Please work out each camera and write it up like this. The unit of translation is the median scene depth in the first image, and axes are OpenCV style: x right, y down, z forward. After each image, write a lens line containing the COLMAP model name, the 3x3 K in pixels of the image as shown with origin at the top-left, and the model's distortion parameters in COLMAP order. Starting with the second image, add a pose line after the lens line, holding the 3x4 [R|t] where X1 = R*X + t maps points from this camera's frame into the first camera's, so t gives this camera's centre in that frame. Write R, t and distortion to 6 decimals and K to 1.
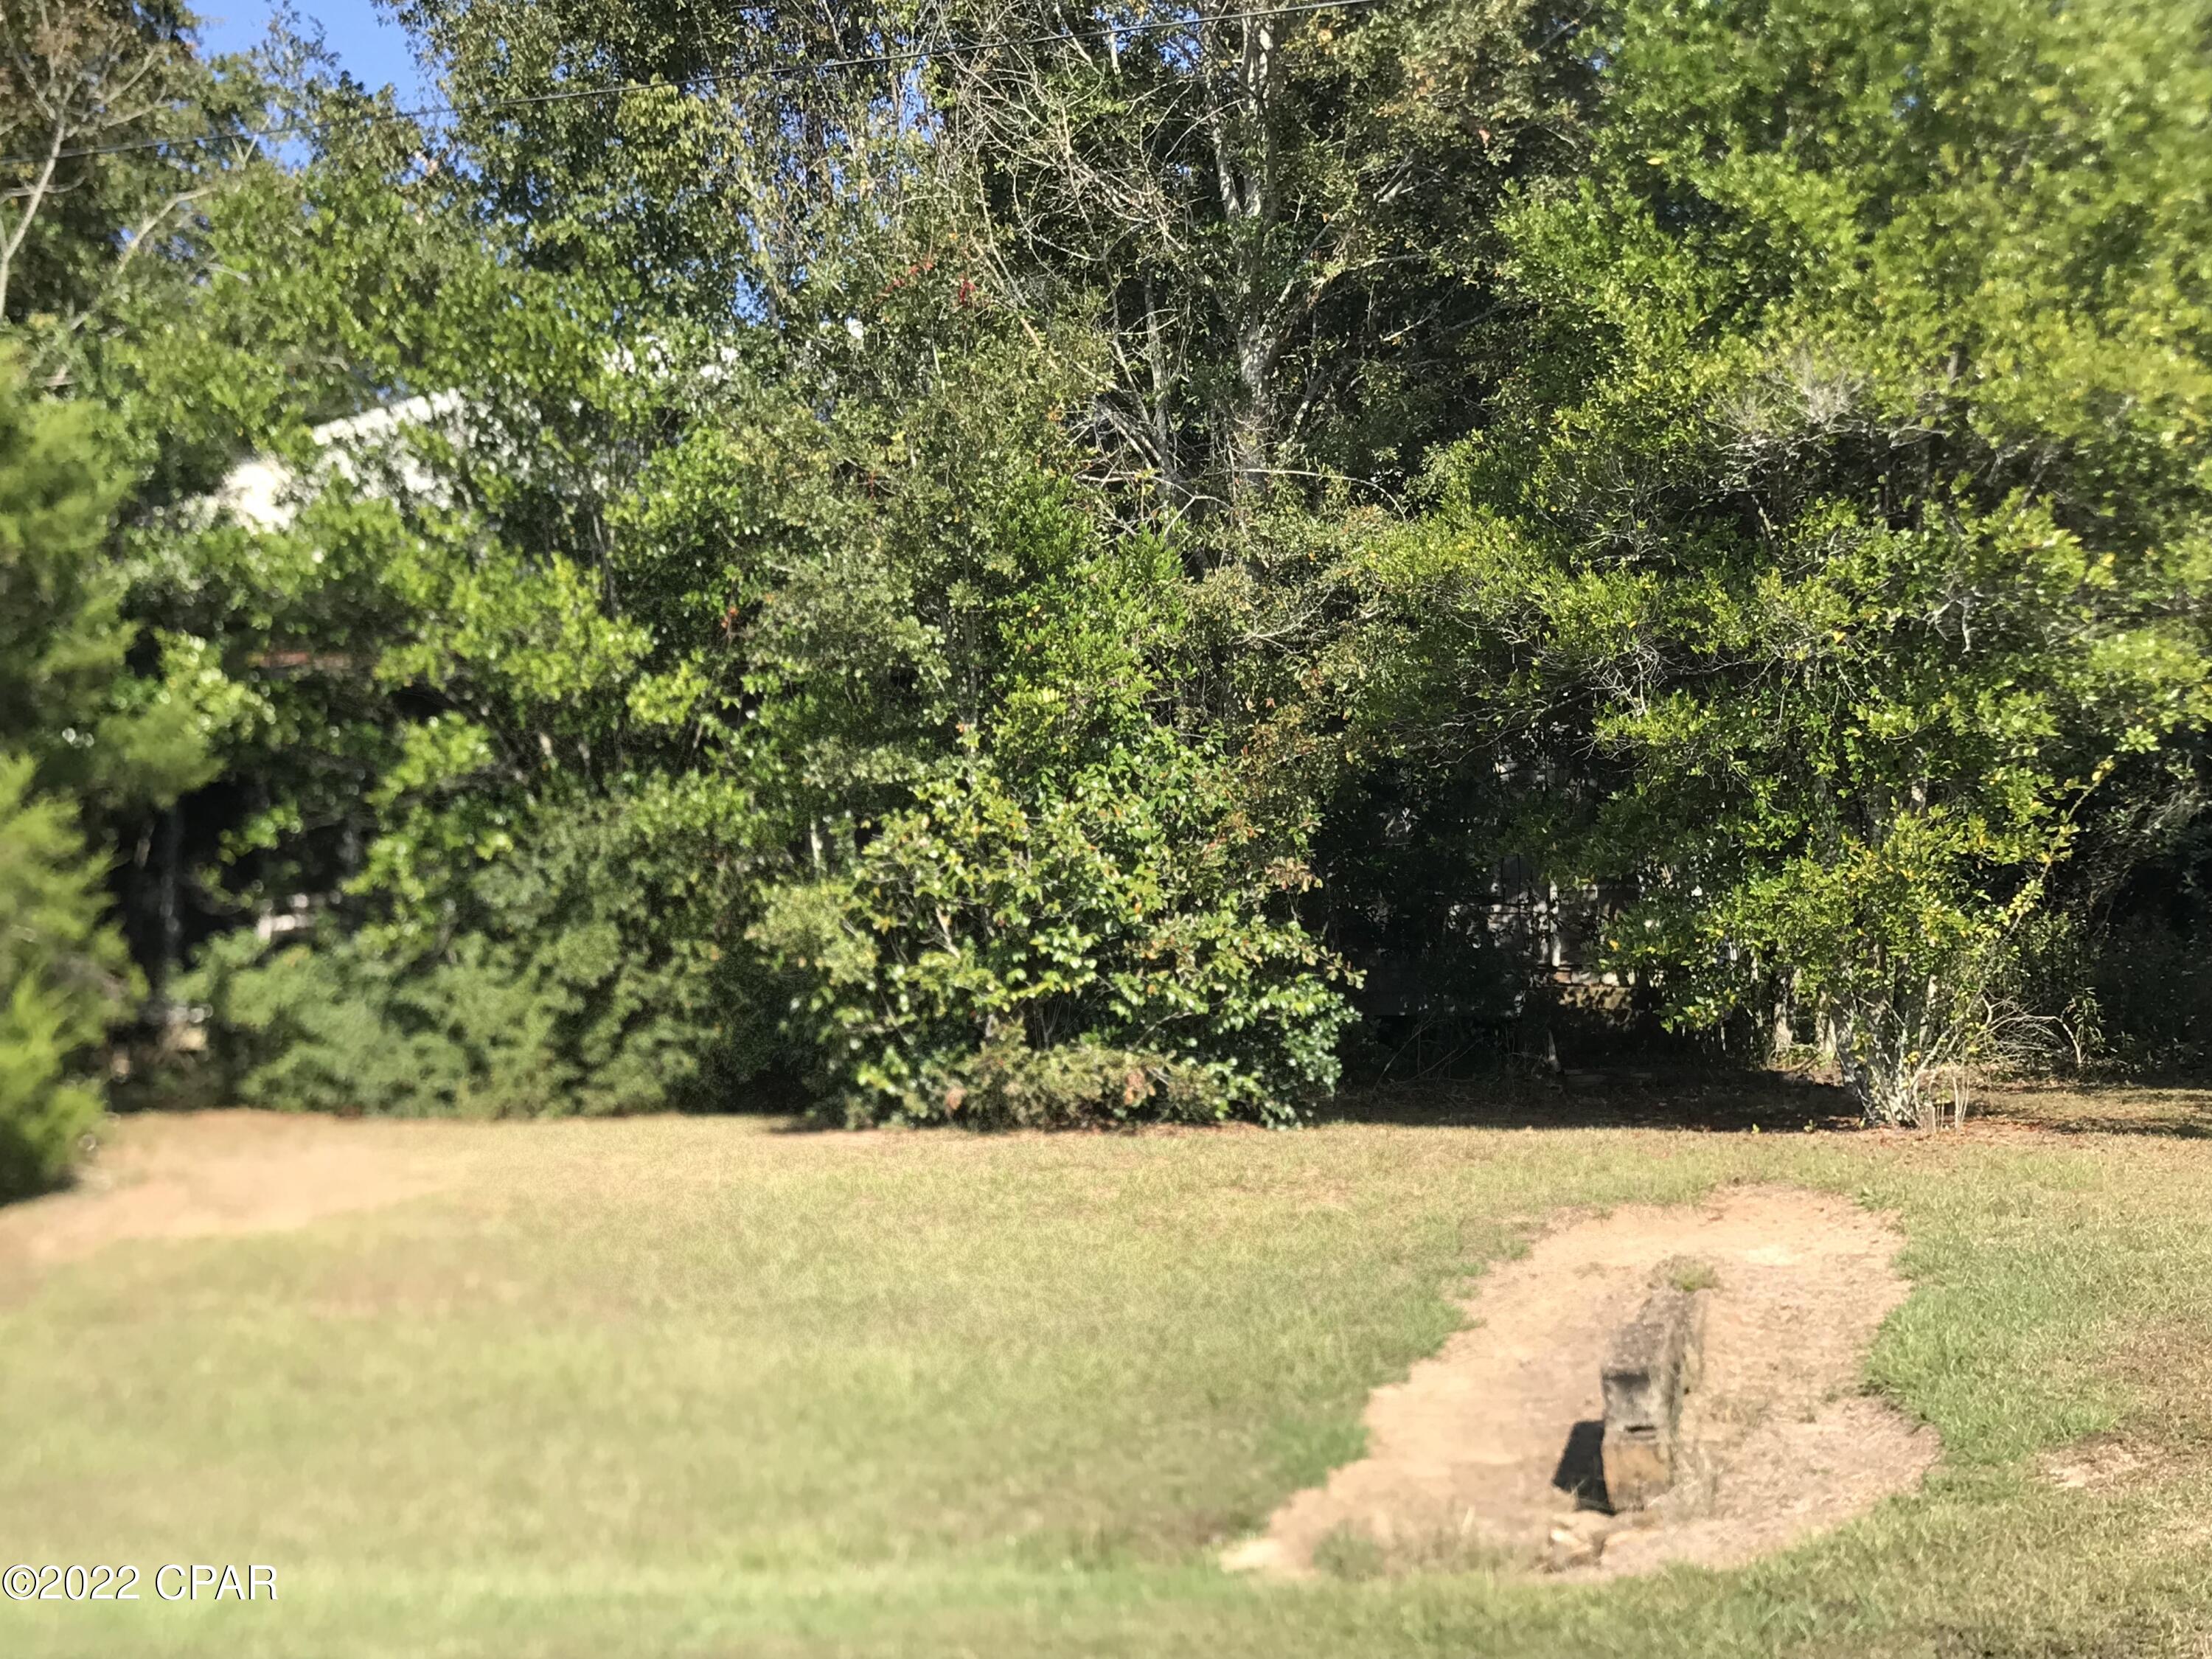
lens RADIAL K [[2983.7, 0, 1106.0], [0, 2983.7, 829.5], [0, 0, 1]] dist [0.252224, -0.968235]
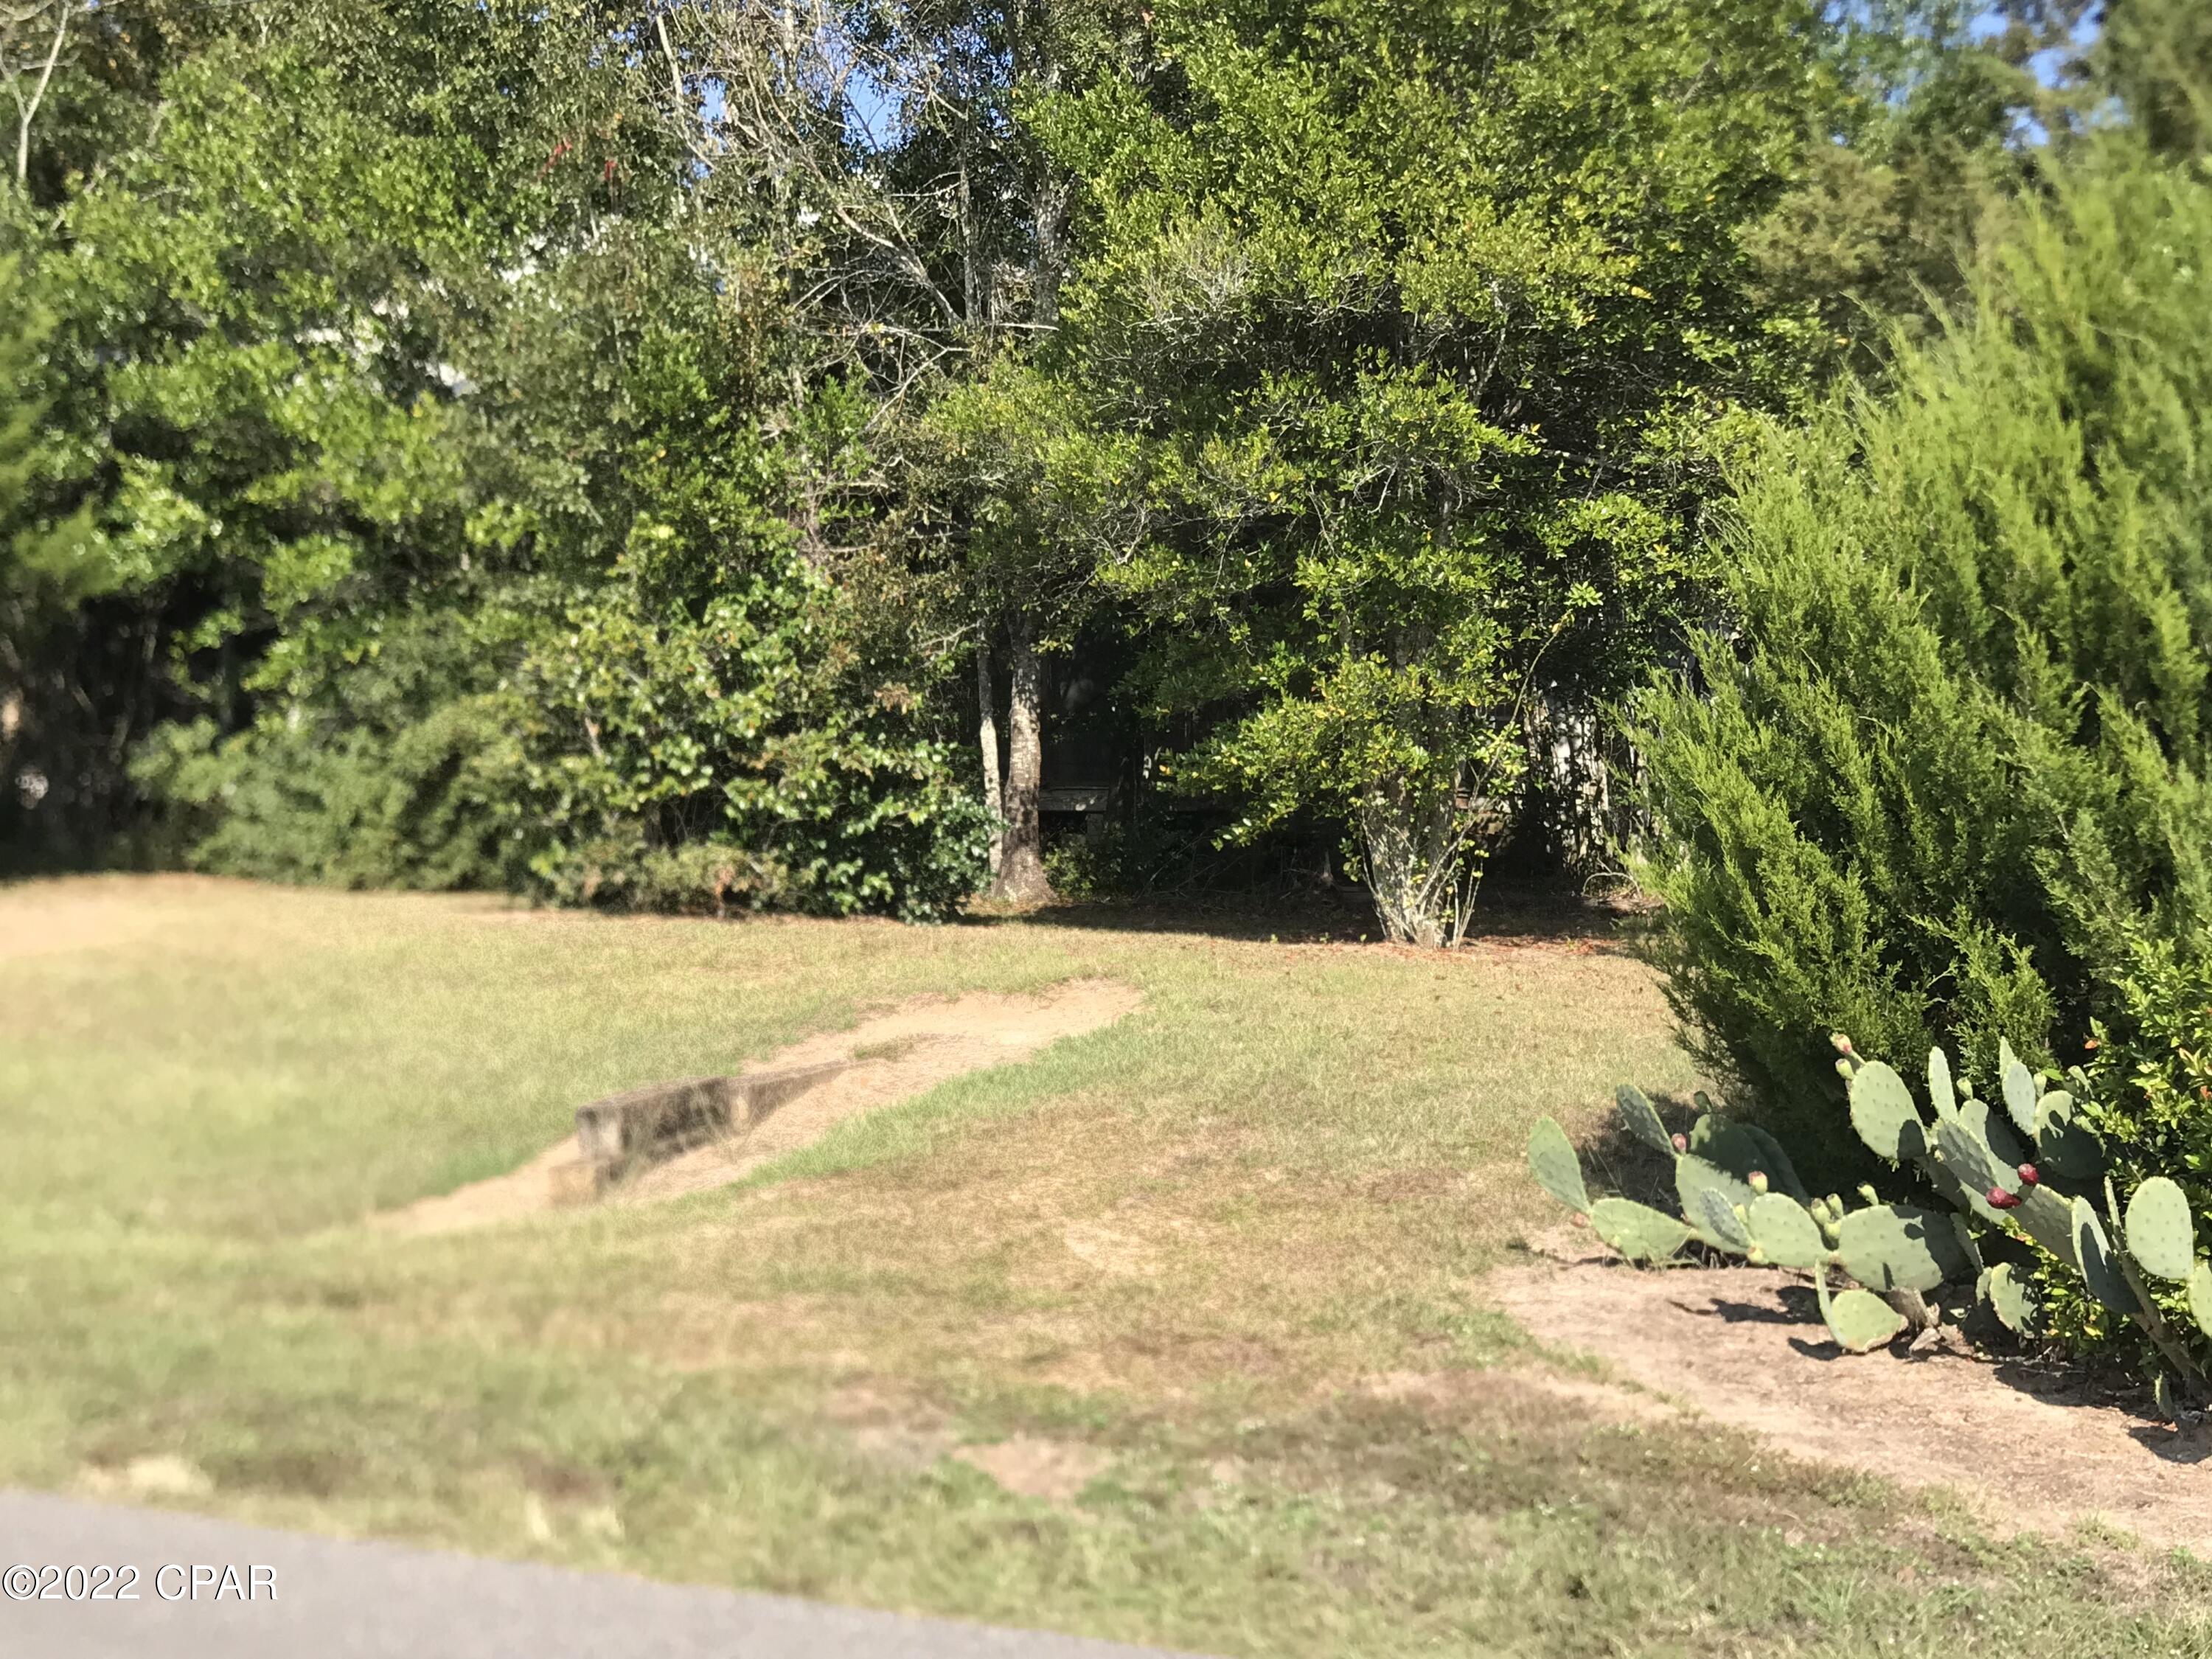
lens RADIAL K [[2983.7, 0, 1106.0], [0, 2983.7, 829.5], [0, 0, 1]] dist [0.252224, -0.968235]
pose [[0.982822, 0.036843, -0.180841, 0.346928], [-0.025392, 0.997547, 0.065237, -0.010872], [0.182801, -0.059524, 0.981346, -0.088524]]
